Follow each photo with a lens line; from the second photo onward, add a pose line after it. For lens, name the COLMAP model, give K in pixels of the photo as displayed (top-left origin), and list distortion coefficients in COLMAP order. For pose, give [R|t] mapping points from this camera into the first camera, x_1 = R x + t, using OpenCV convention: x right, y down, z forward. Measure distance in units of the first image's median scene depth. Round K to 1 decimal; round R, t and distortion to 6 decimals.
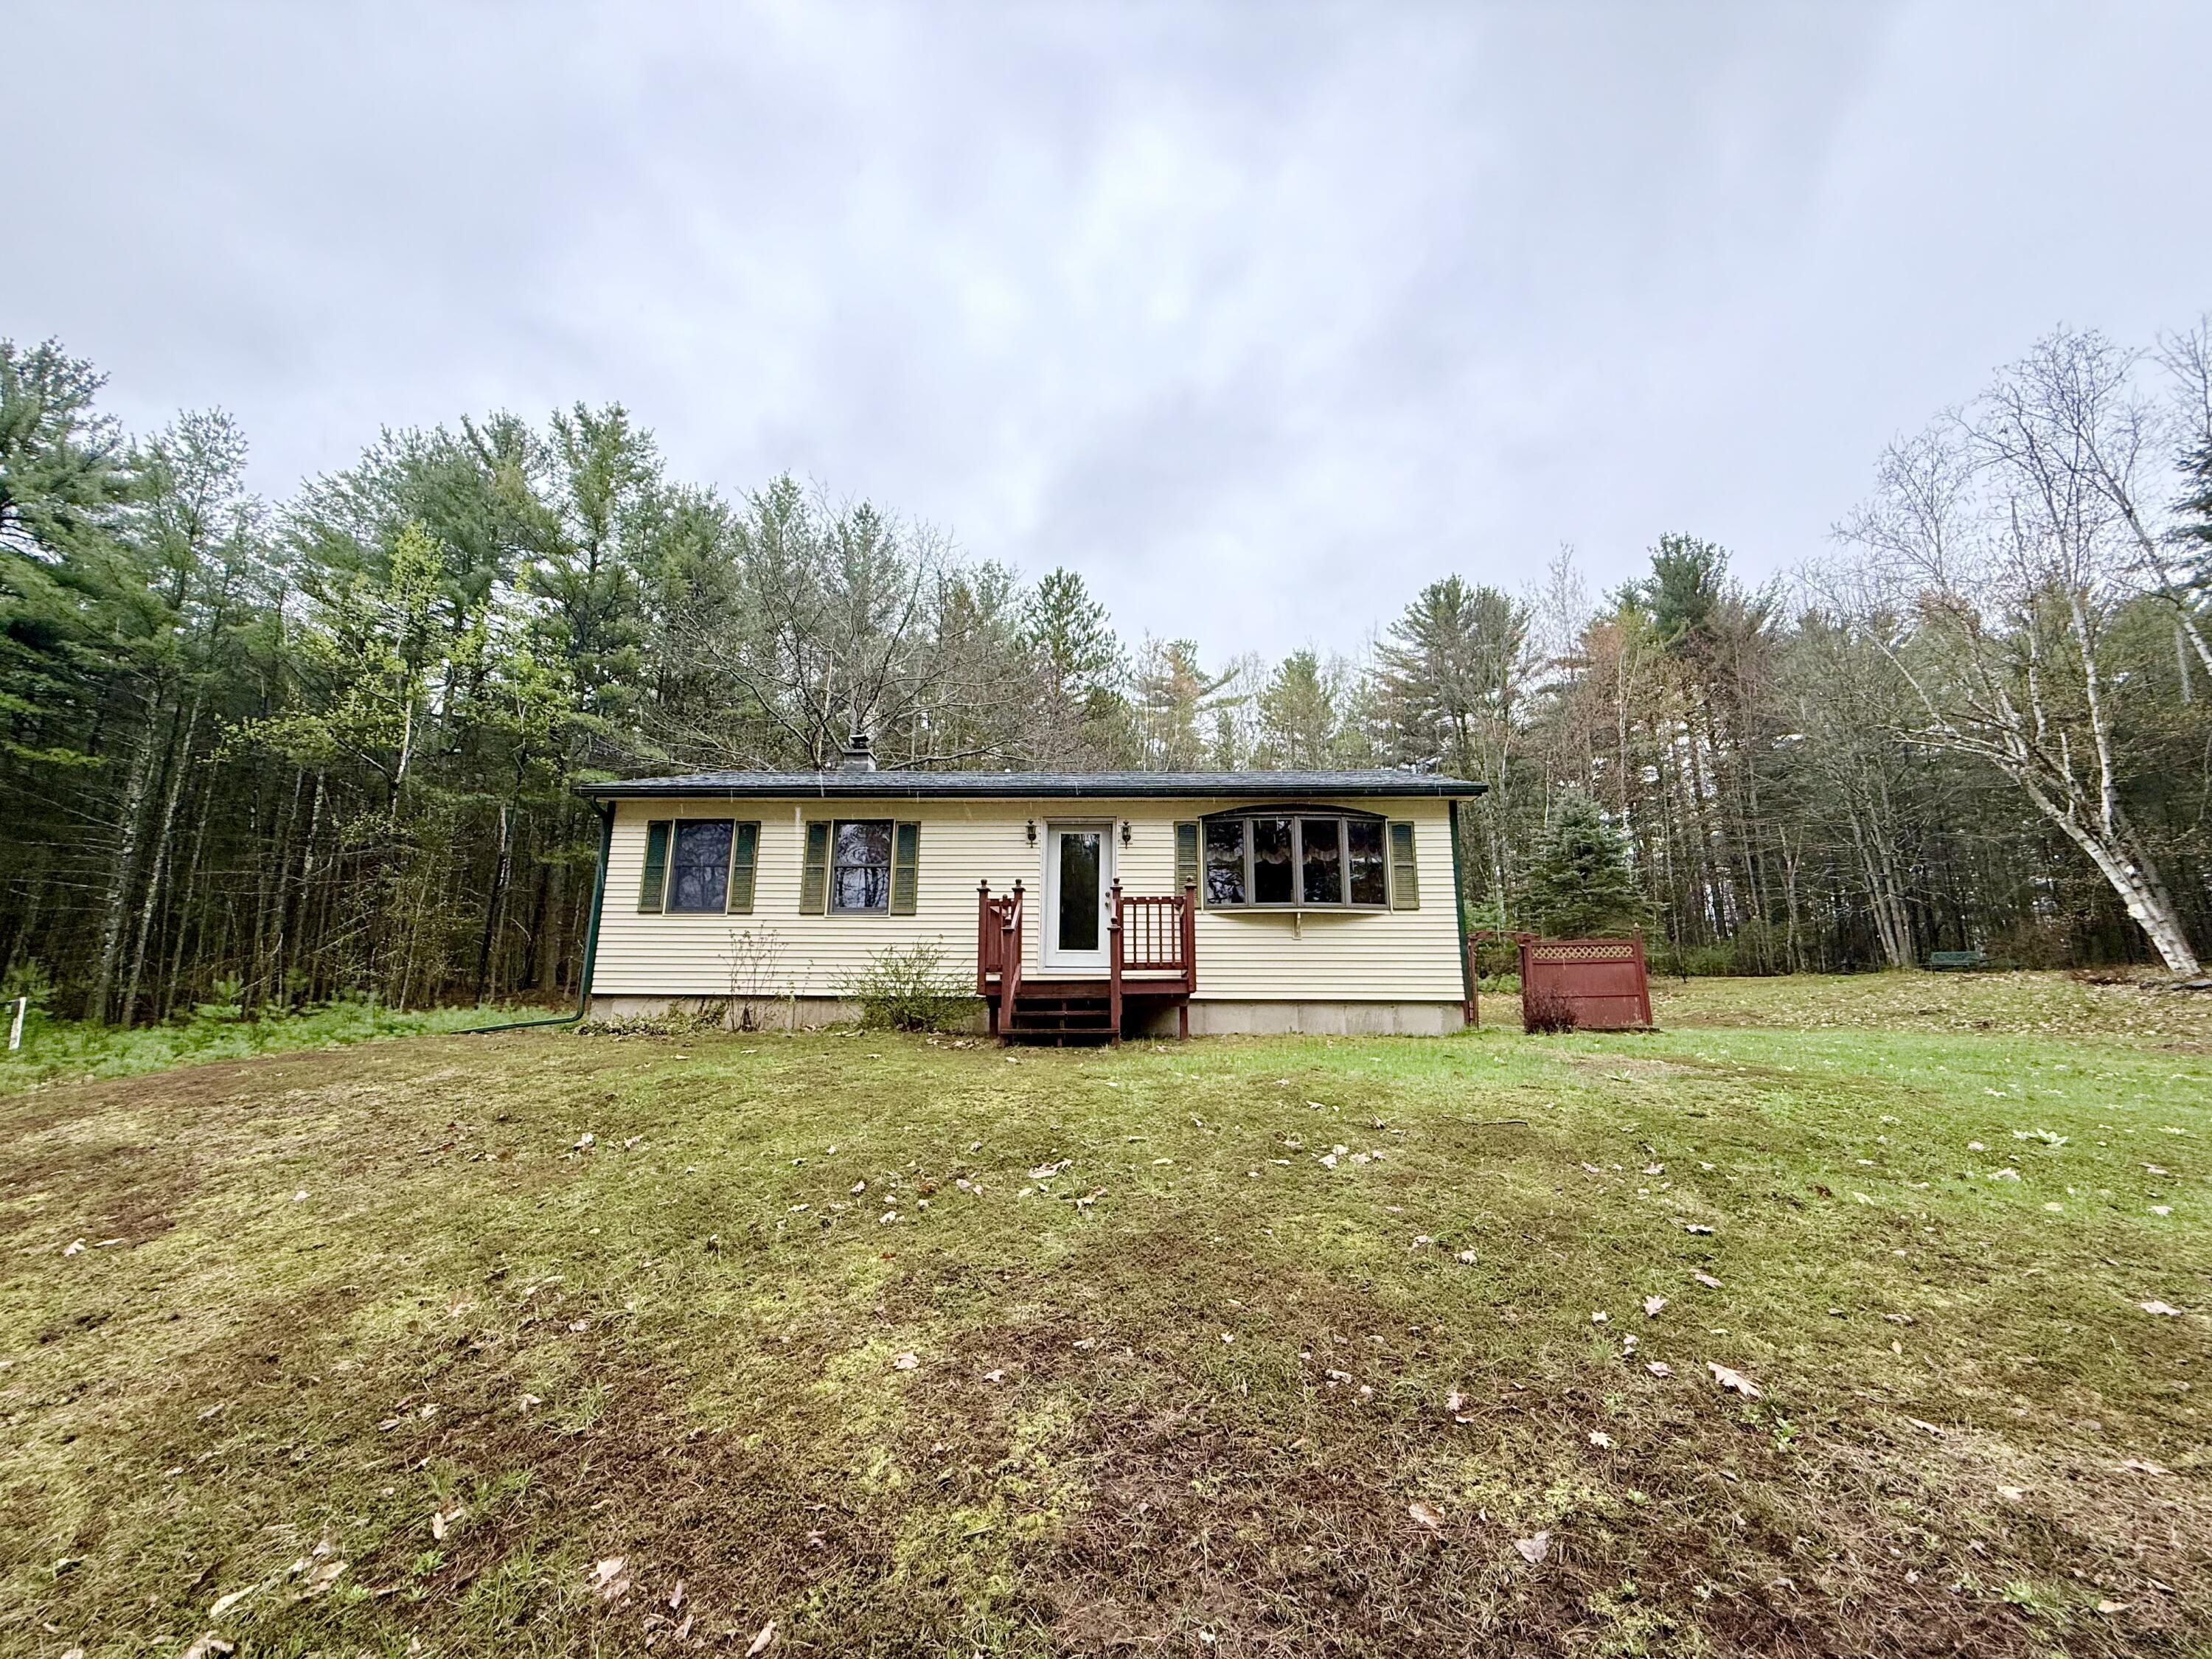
lens RADIAL K [[881.0, 0, 1096.3], [0, 881.0, 829.1], [0, 0, 1]] dist [0.000881, -0.000043]
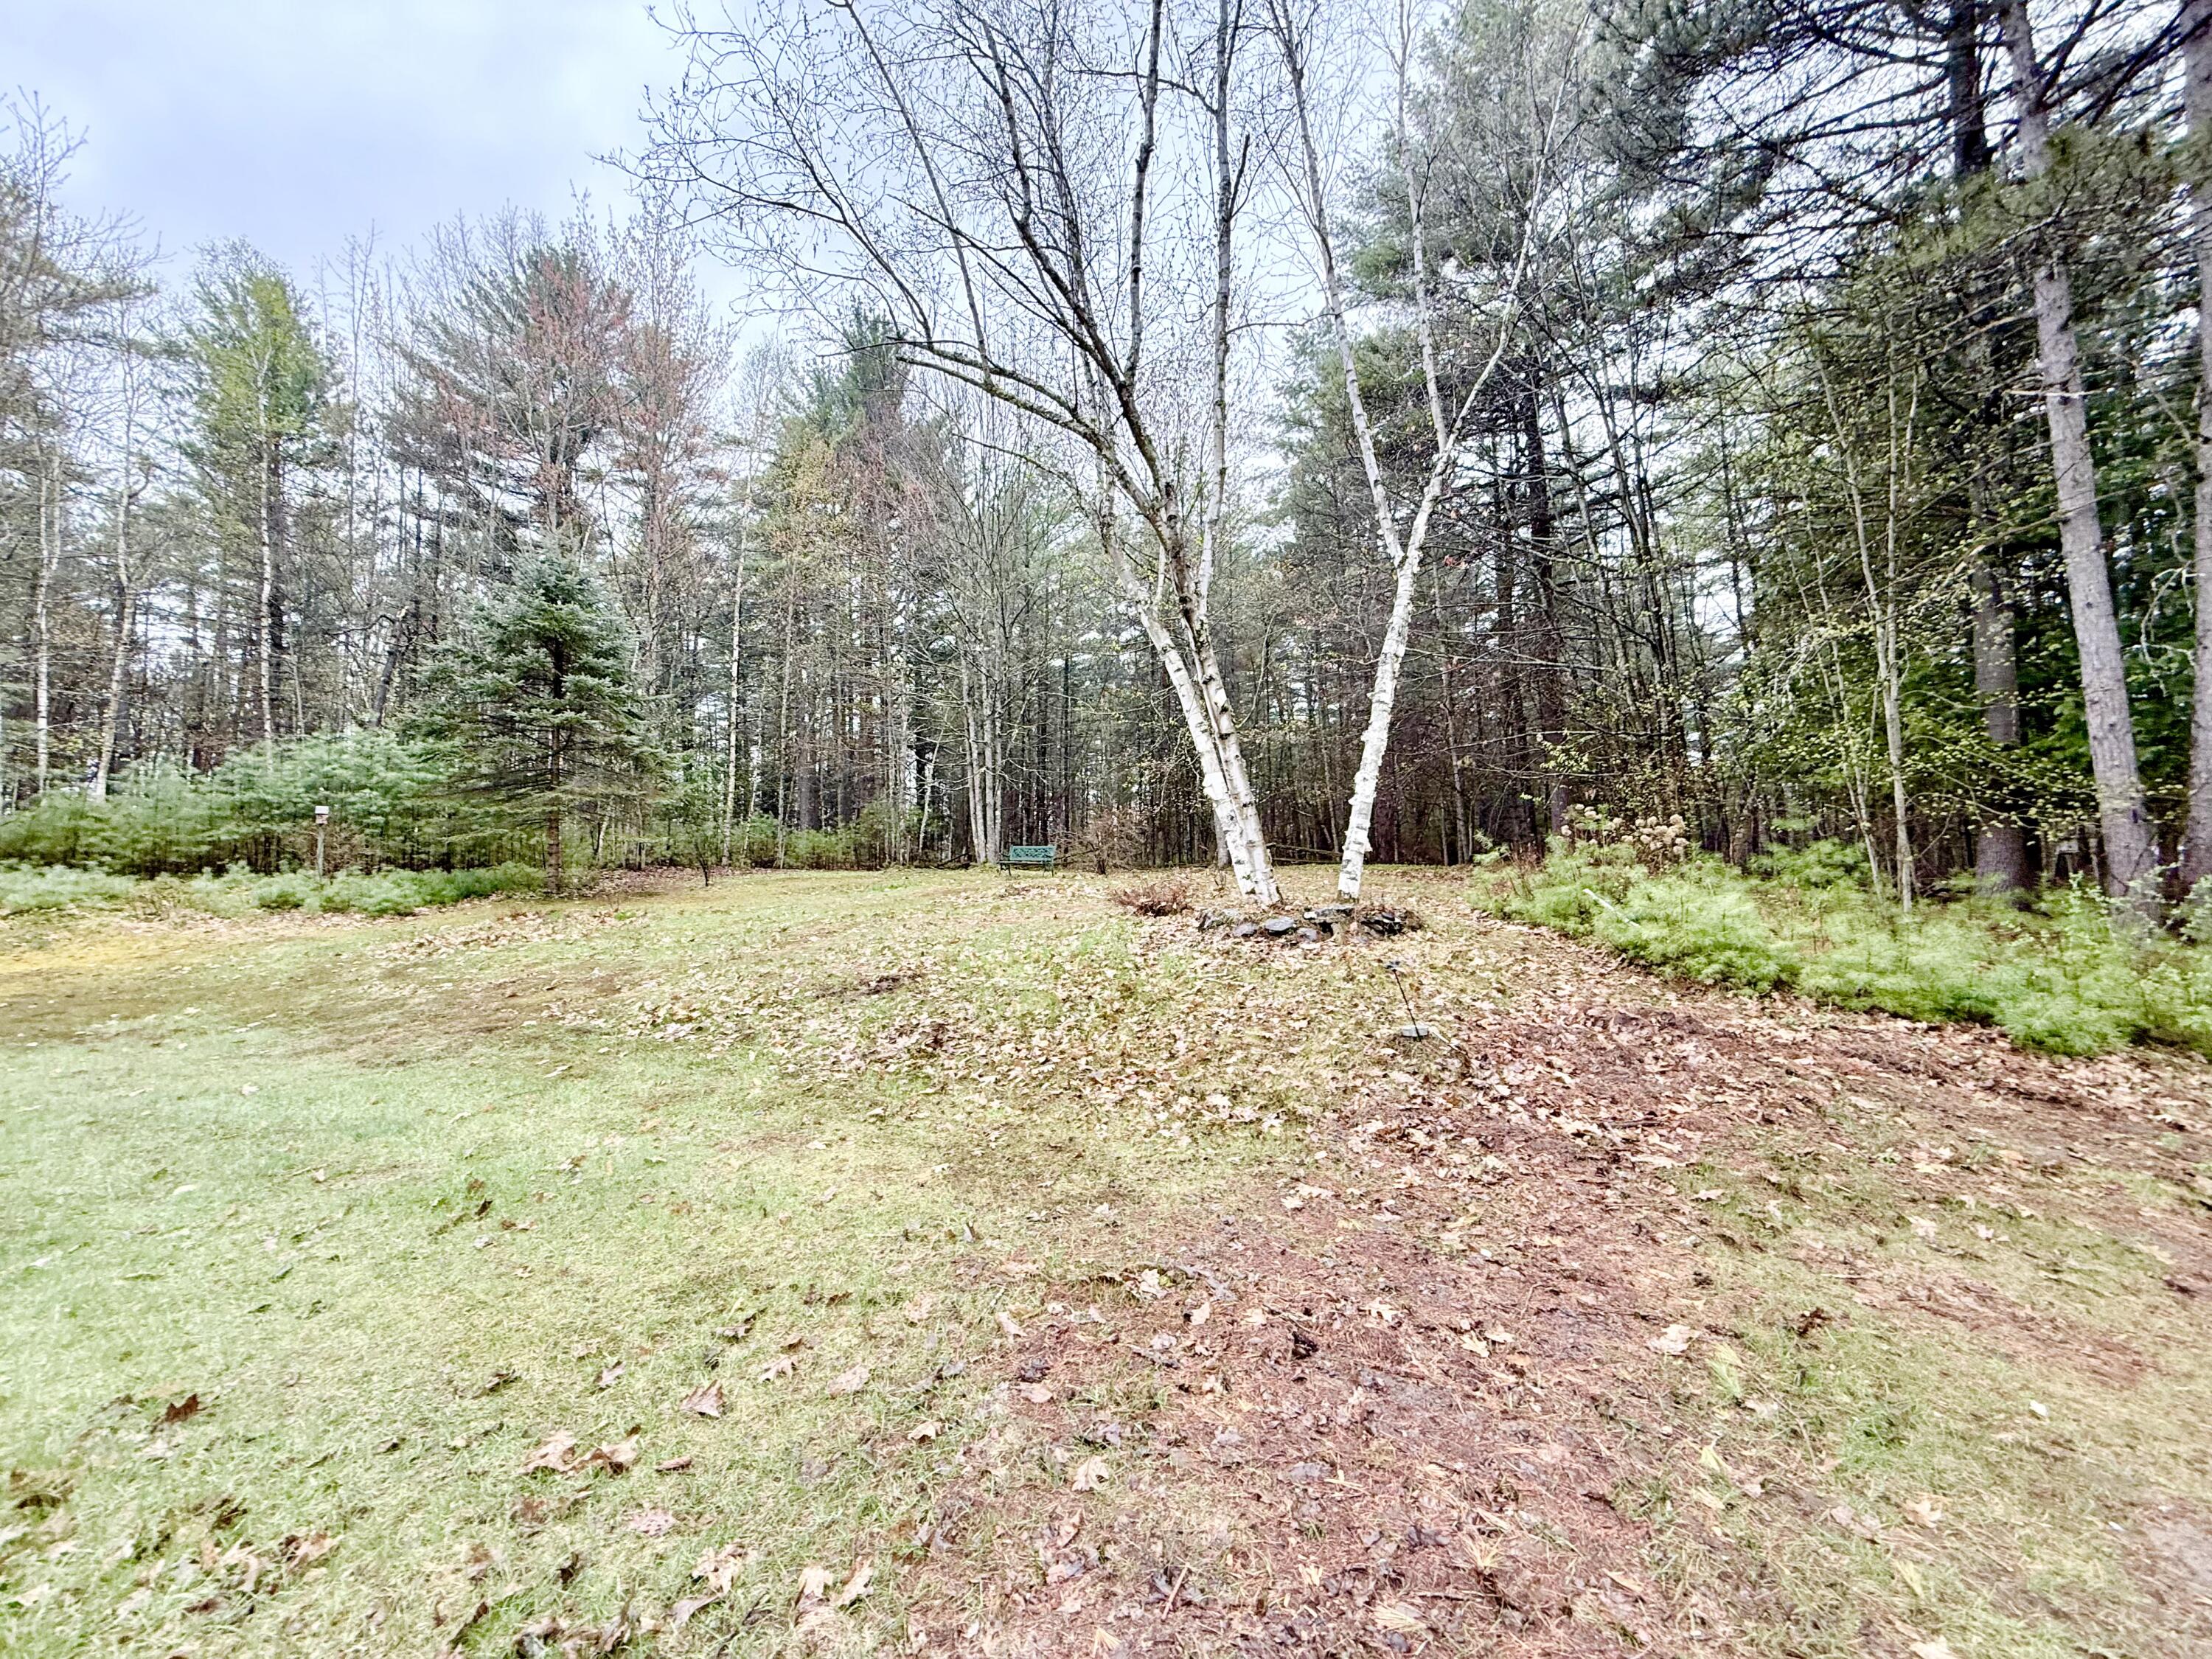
lens RADIAL K [[881.0, 0, 1100.9], [0, 881.0, 832.4], [0, 0, 1]] dist [0.000881, -0.000043]
pose [[0.714814, 0.028186, 0.698747, 0.448892], [-0.125926, 0.988042, 0.088966, 0.049051], [-0.687884, -0.151584, 0.709816, 0.393224]]
